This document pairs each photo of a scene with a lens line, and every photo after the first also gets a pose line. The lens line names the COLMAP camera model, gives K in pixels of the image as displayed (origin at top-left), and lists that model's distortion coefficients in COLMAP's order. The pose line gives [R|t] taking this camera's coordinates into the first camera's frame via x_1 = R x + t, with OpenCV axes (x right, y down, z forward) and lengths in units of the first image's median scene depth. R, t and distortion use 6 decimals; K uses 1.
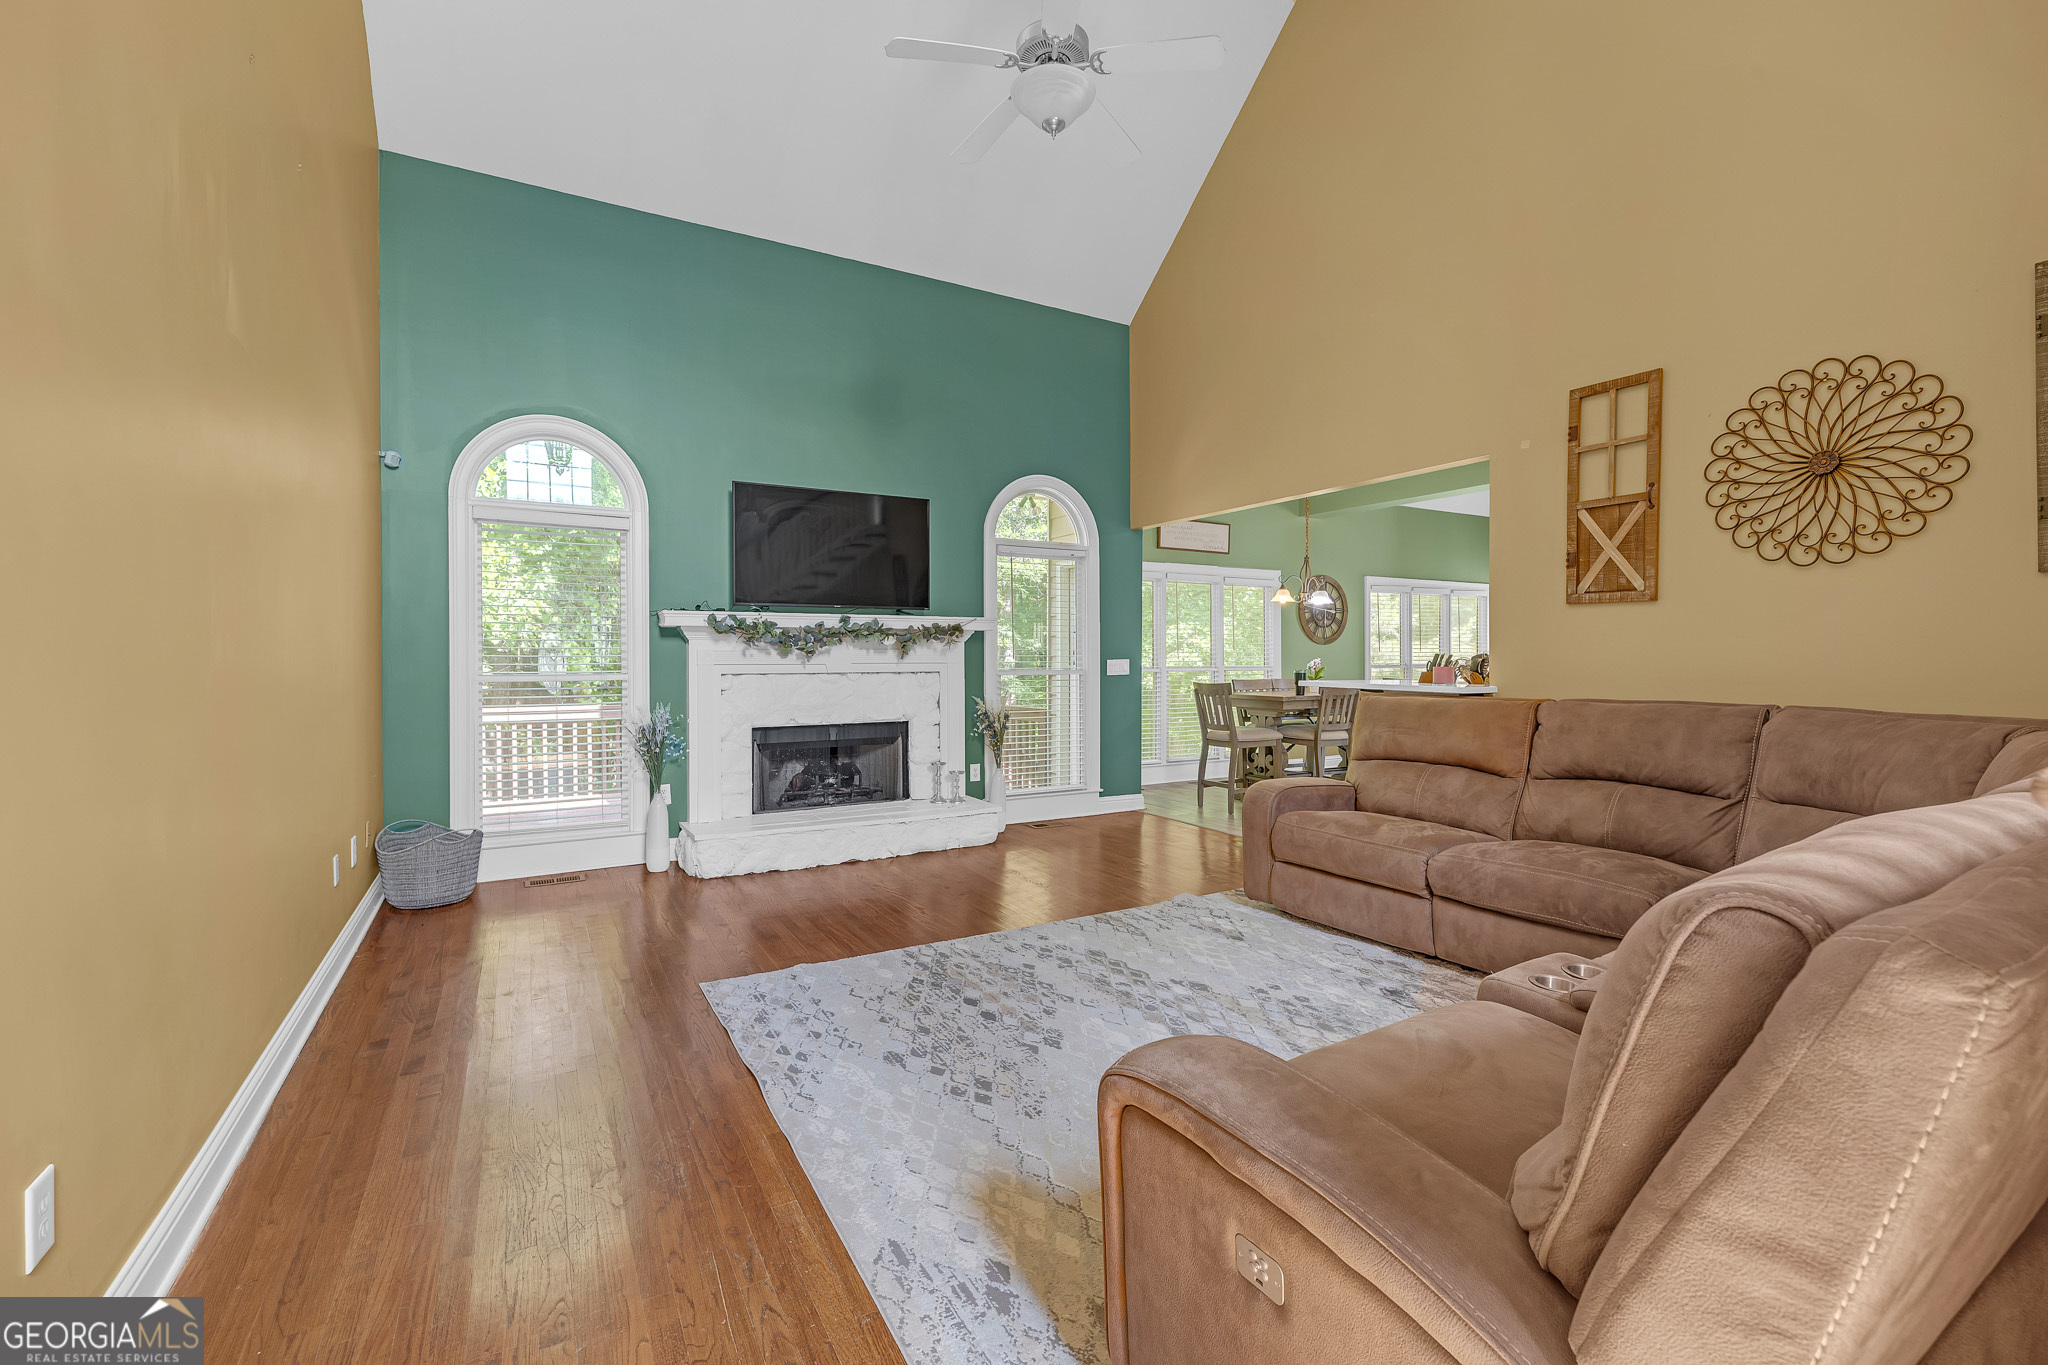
lens RADIAL K [[881.9, 0, 1013.0], [0, 881.9, 671.6], [0, 0, 1]] dist [0.000745, 0.000002]
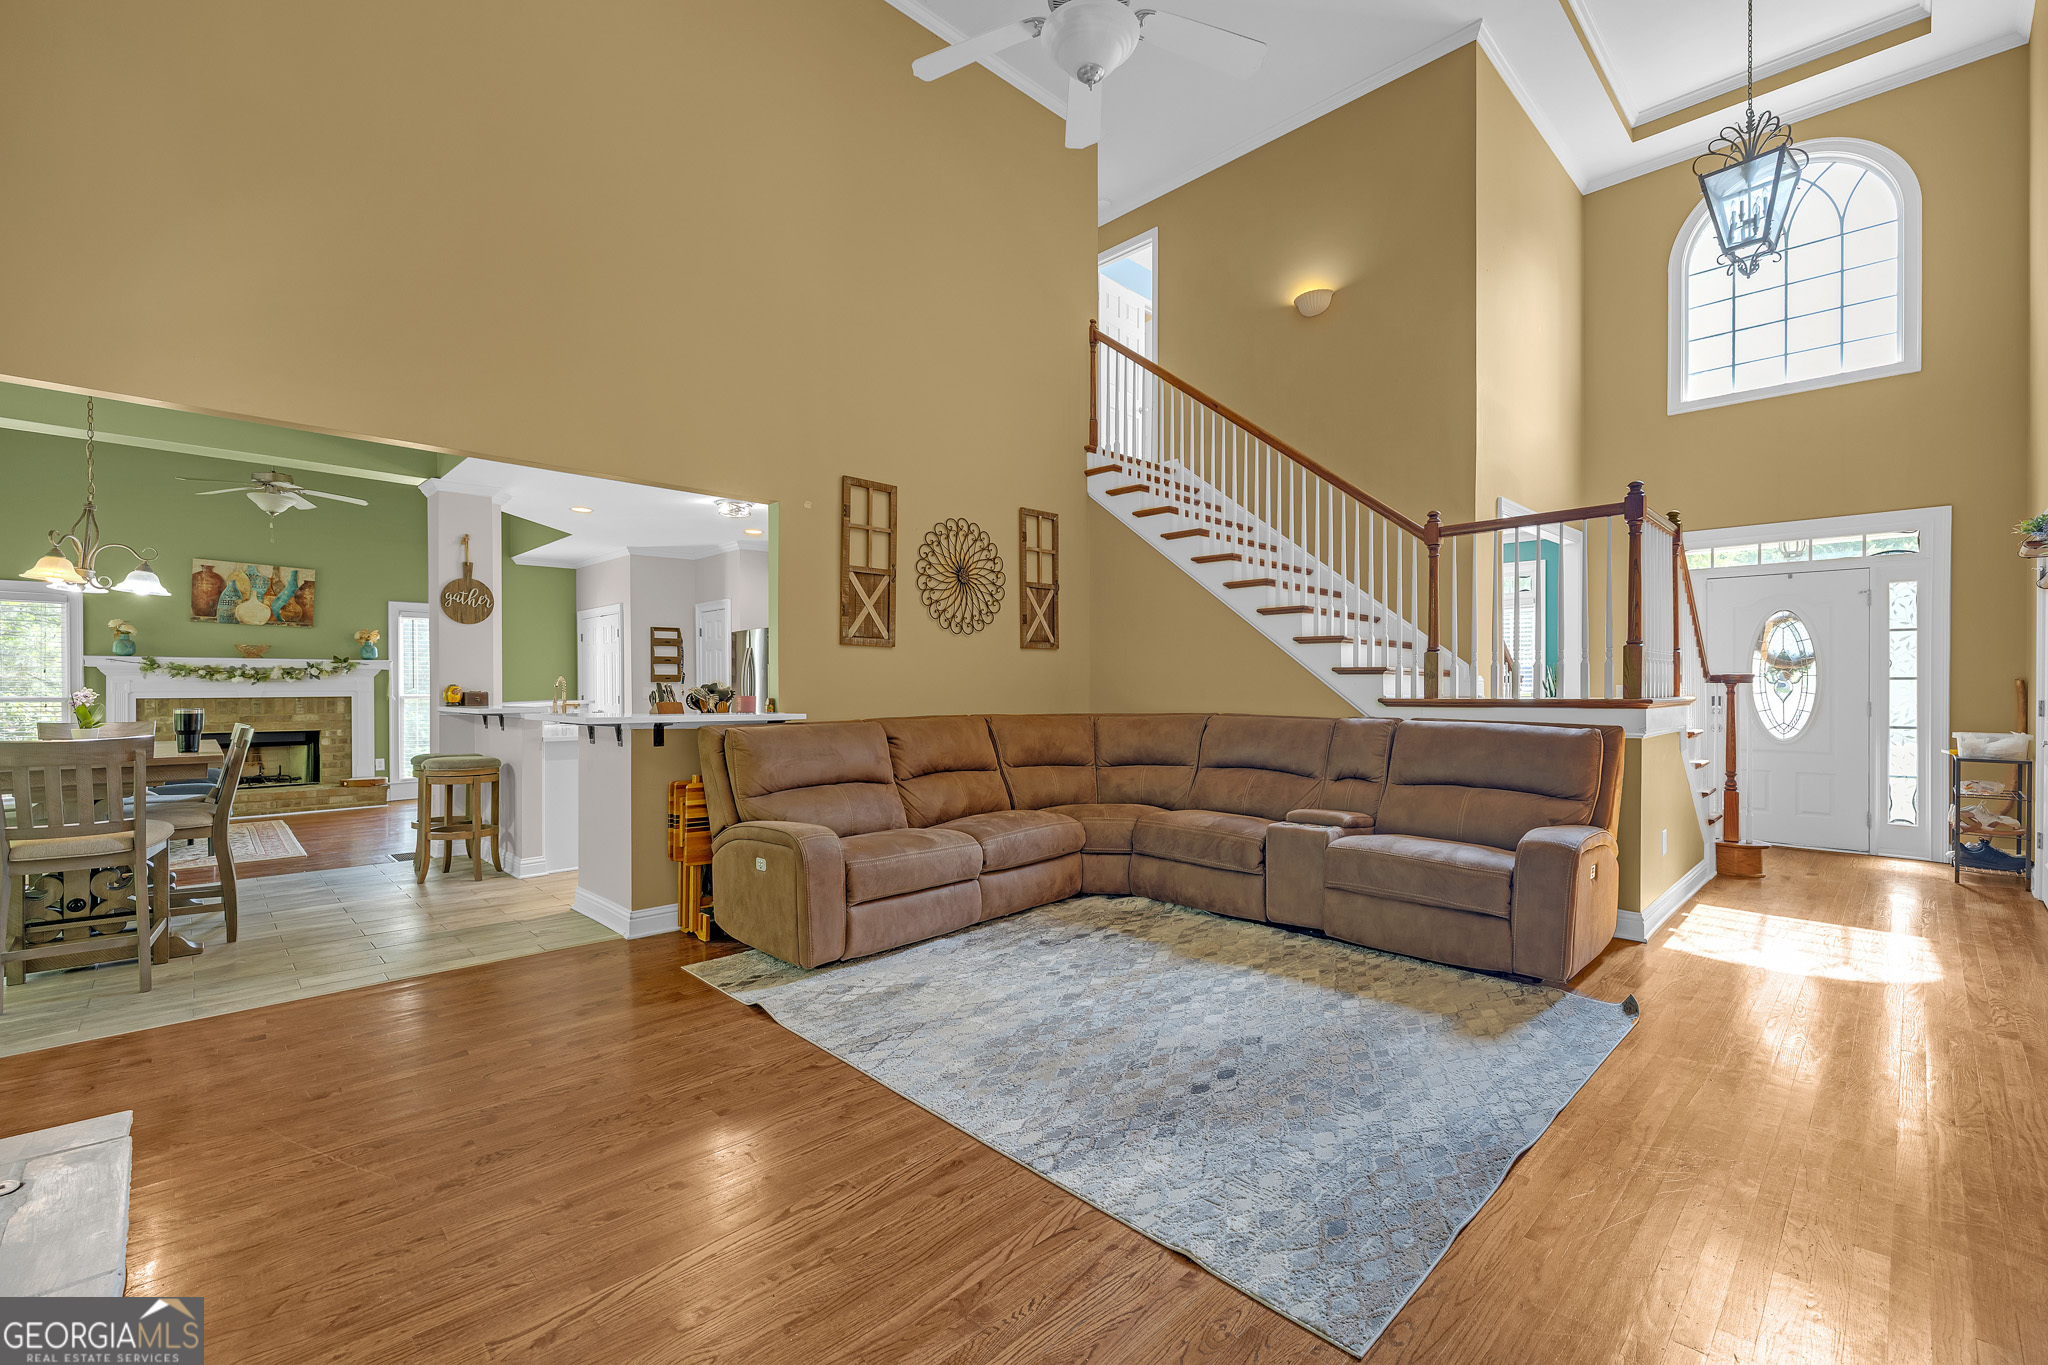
lens RADIAL K [[872.3, 0, 1027.6], [0, 872.3, 685.5], [0, 0, 1]] dist [0.001102, 0.000210]
pose [[-0.269412, 0.008882, 0.962984, -0.706667], [0.018943, 0.999813, -0.003922, -0.008759], [-0.962839, 0.017185, -0.269530, 1.202528]]
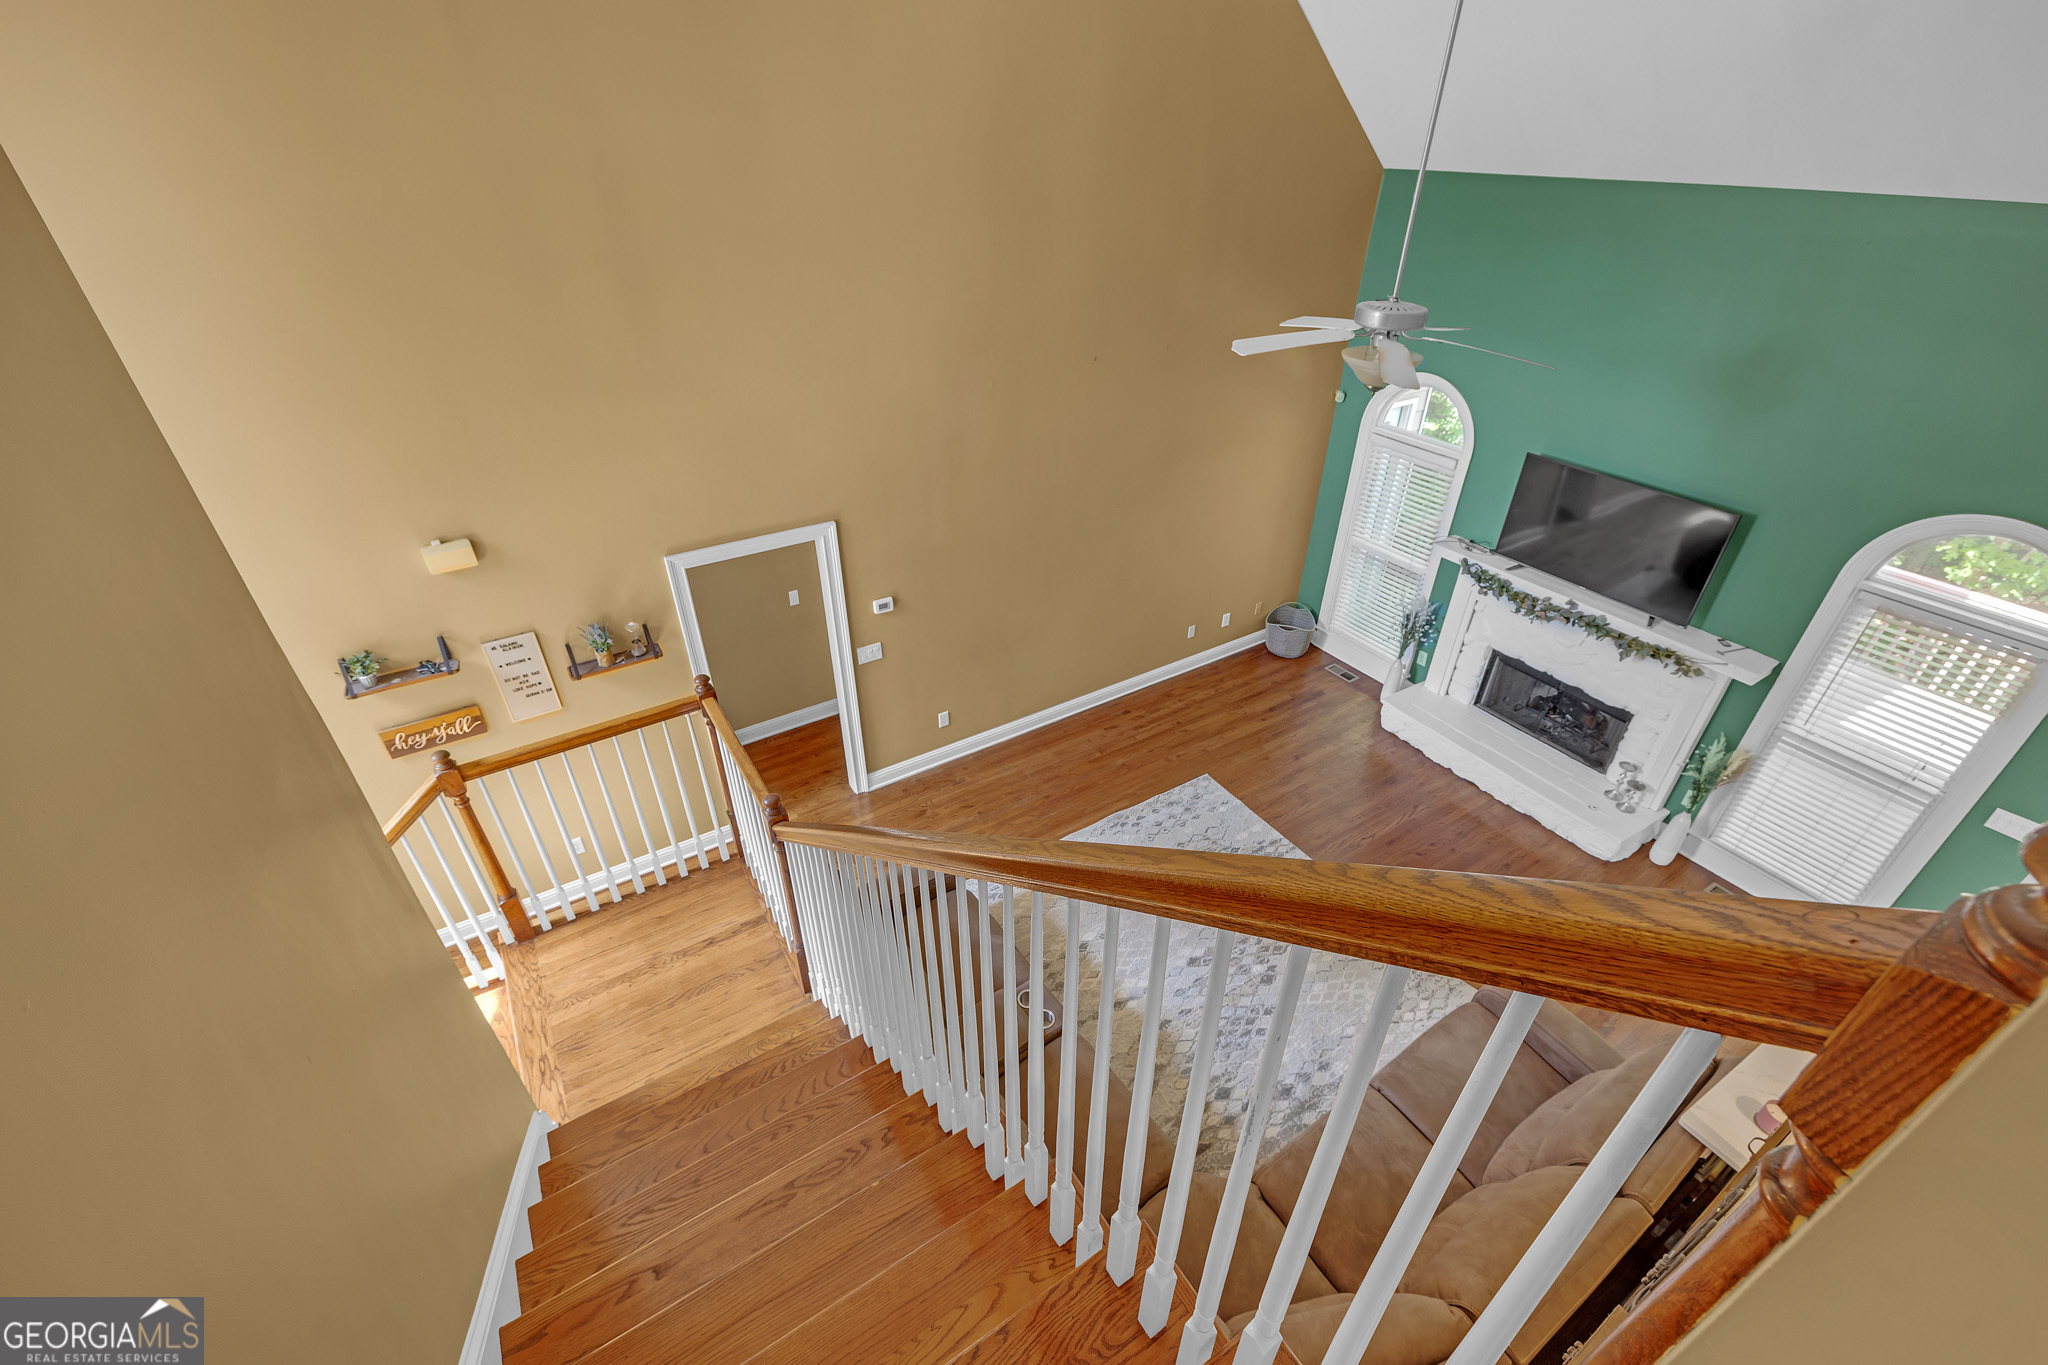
lens RADIAL K [[864.3, 0, 1044.2], [0, 864.3, 685.4], [0, 0, 1]] dist [0.001161, 0.000232]
pose [[0.059863, 0.557341, -0.828123, 1.065346], [-0.025033, 0.830188, 0.556921, -0.841704], [0.997893, -0.012608, 0.063650, 0.465514]]
